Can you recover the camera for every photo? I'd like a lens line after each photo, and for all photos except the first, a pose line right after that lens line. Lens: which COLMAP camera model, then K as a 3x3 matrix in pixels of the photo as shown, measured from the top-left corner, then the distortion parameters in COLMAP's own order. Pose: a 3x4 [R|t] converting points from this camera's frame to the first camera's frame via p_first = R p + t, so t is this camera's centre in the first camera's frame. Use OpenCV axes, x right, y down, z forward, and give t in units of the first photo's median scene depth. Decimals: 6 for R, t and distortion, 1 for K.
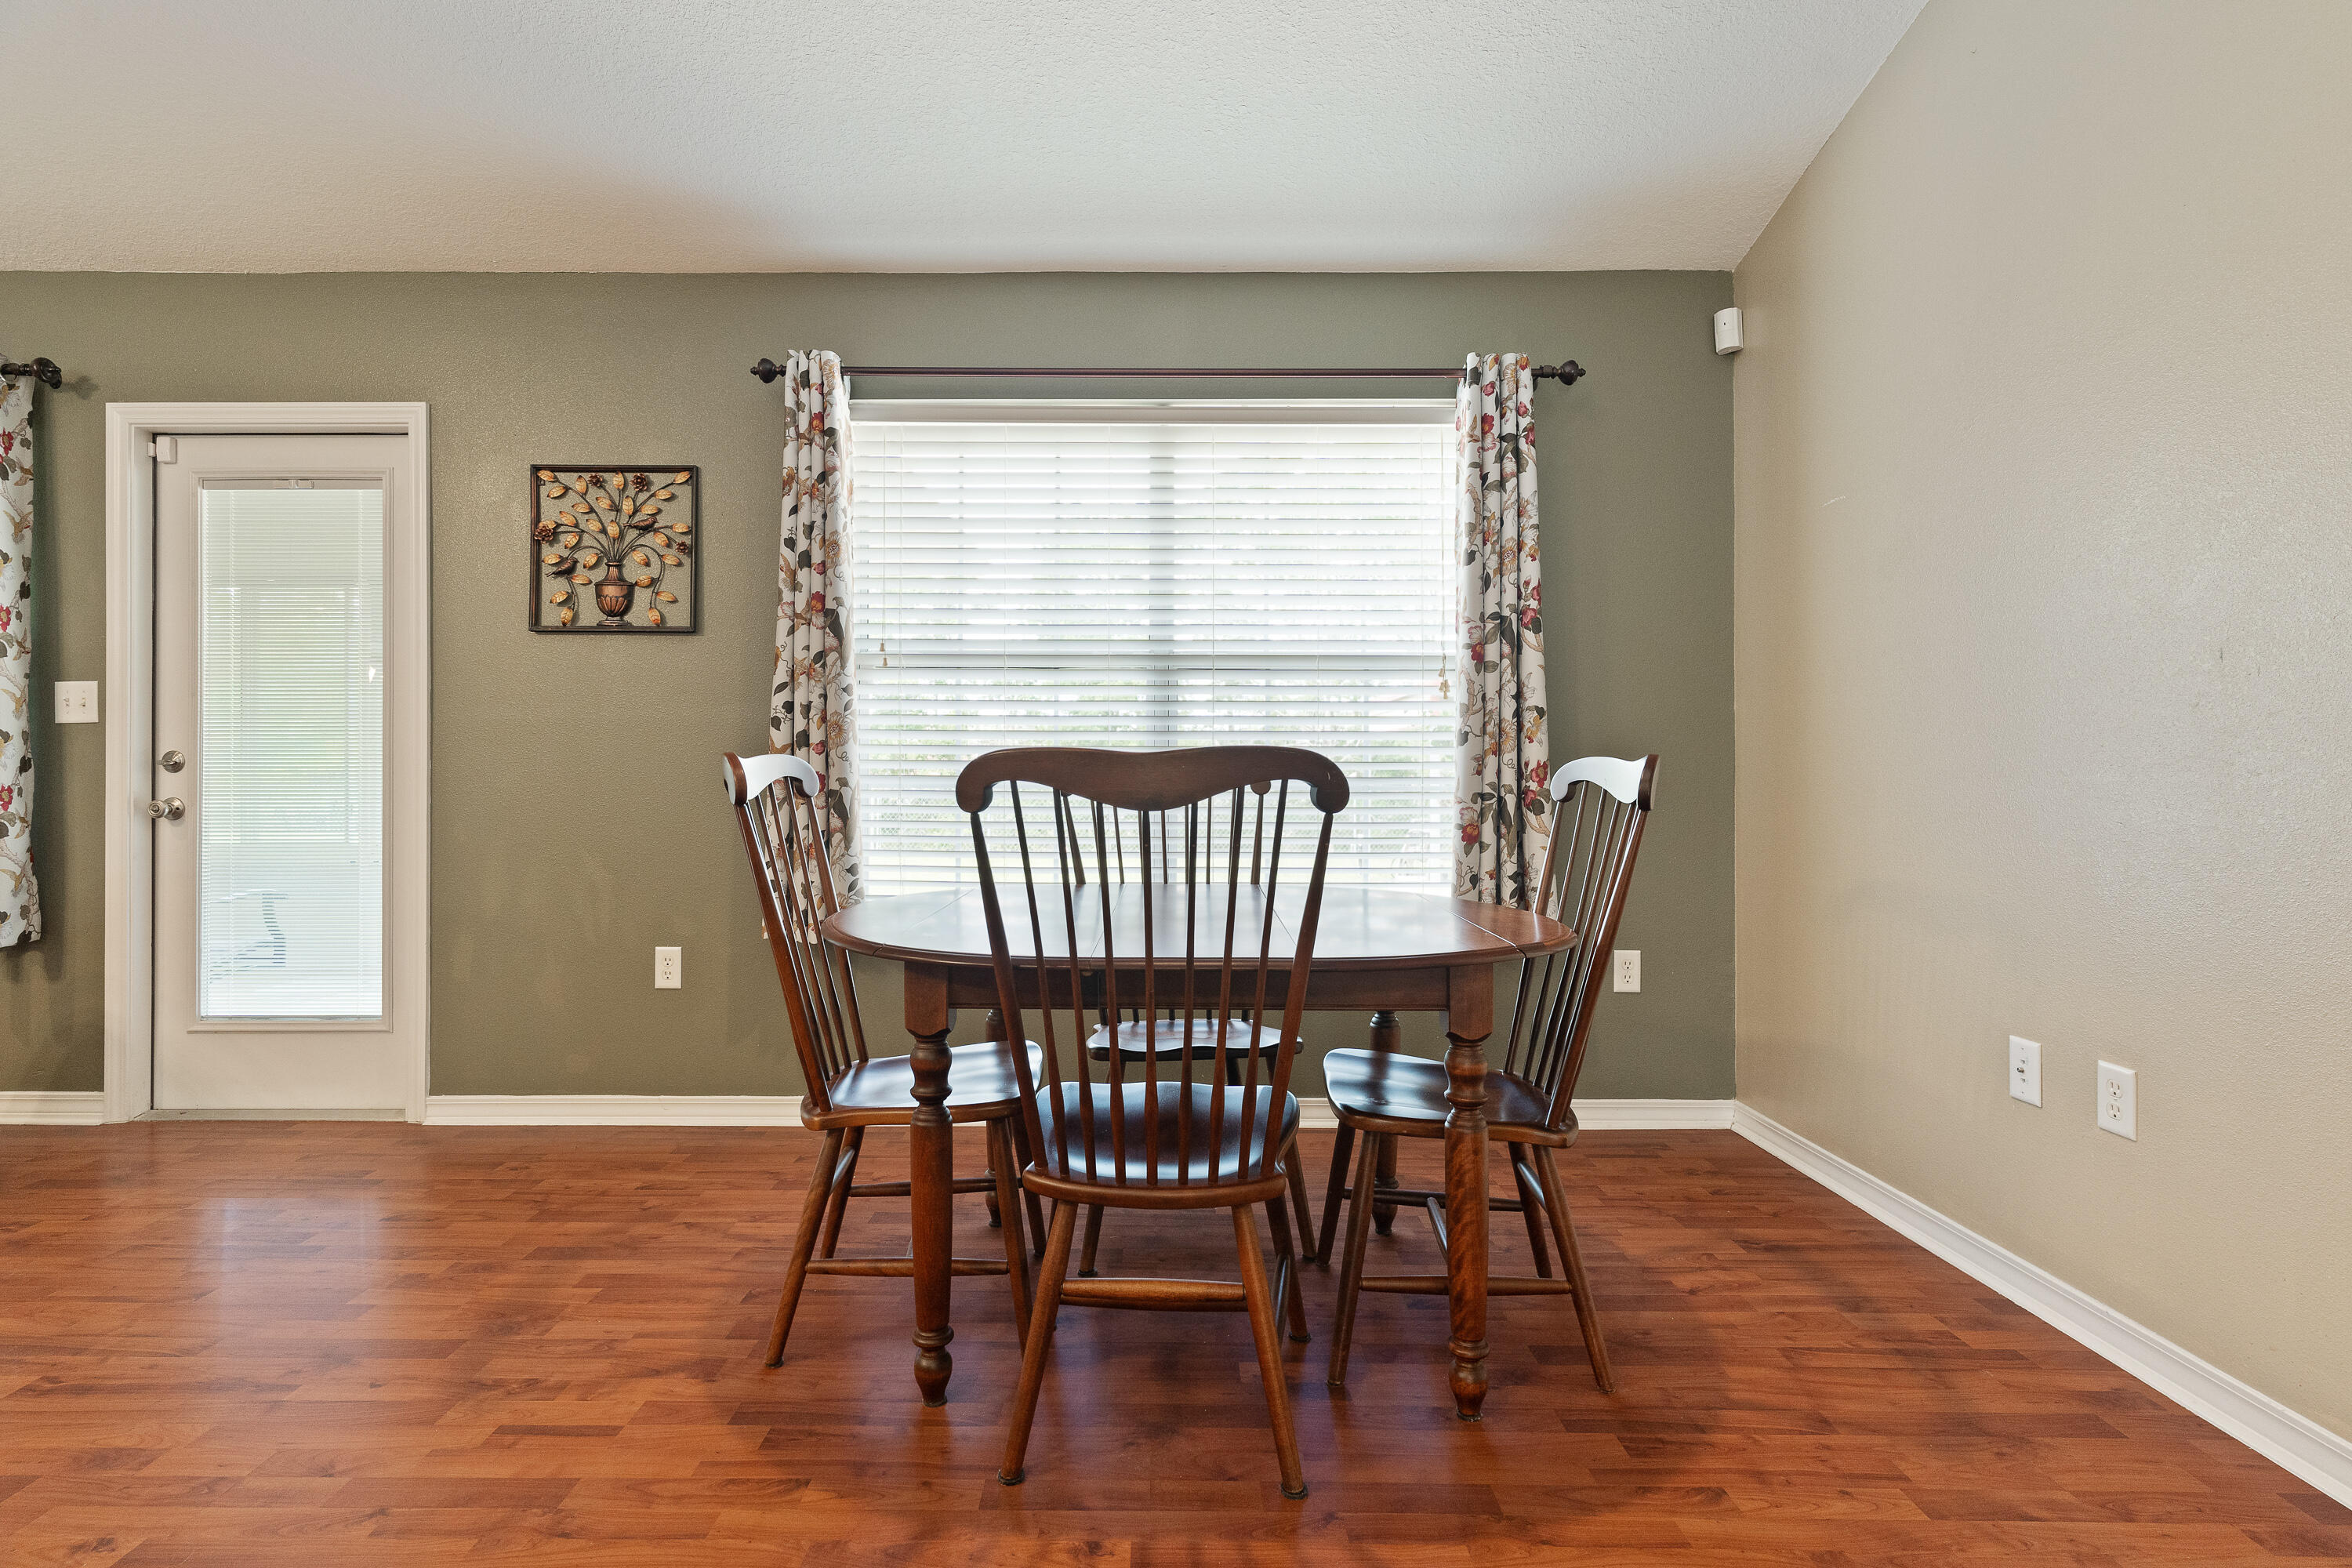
lens RADIAL K [[1120.3, 0, 1176.0], [0, 1120.3, 784.0], [0, 0, 1]] dist [0.003608, 0.000669]
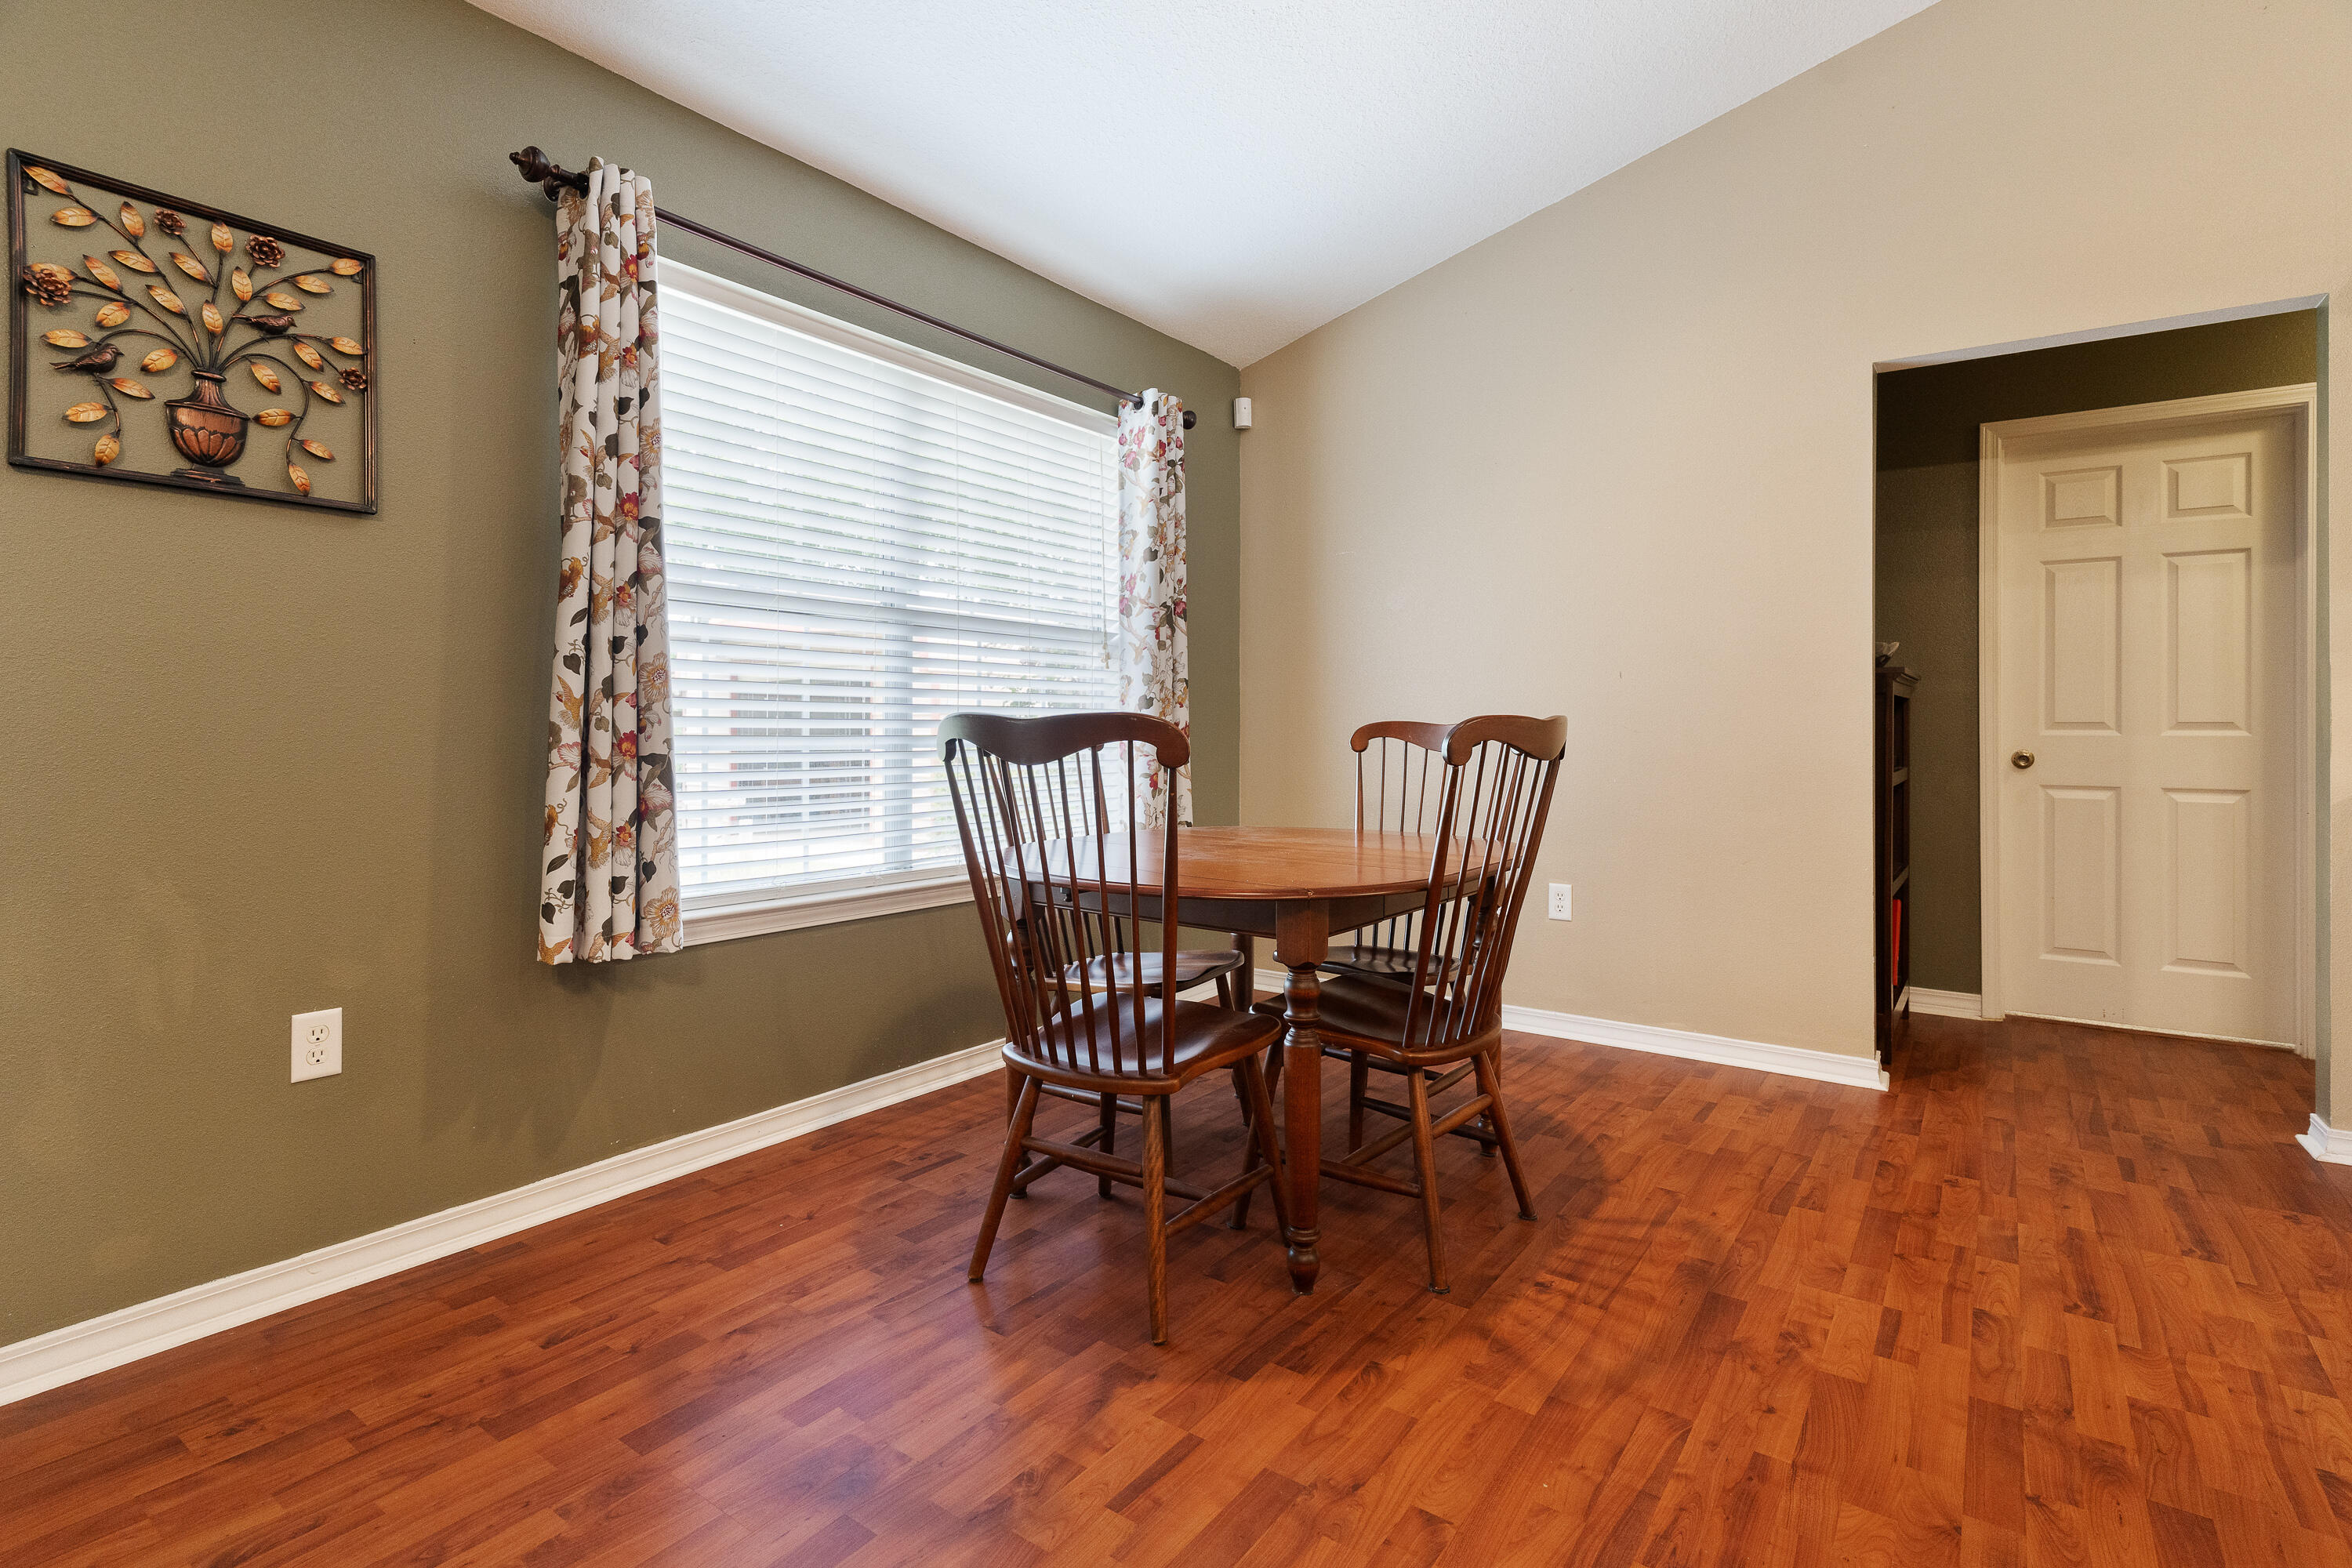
lens RADIAL K [[1137.4, 0, 1139.6], [0, 1137.4, 742.5], [0, 0, 1]] dist [0.004256, 0.000288]
pose [[0.593675, -0.009948, 0.804644, -0.736103], [0.006547, 0.999950, 0.007532, -0.006758], [-0.804678, 0.000797, 0.593710, 0.270808]]
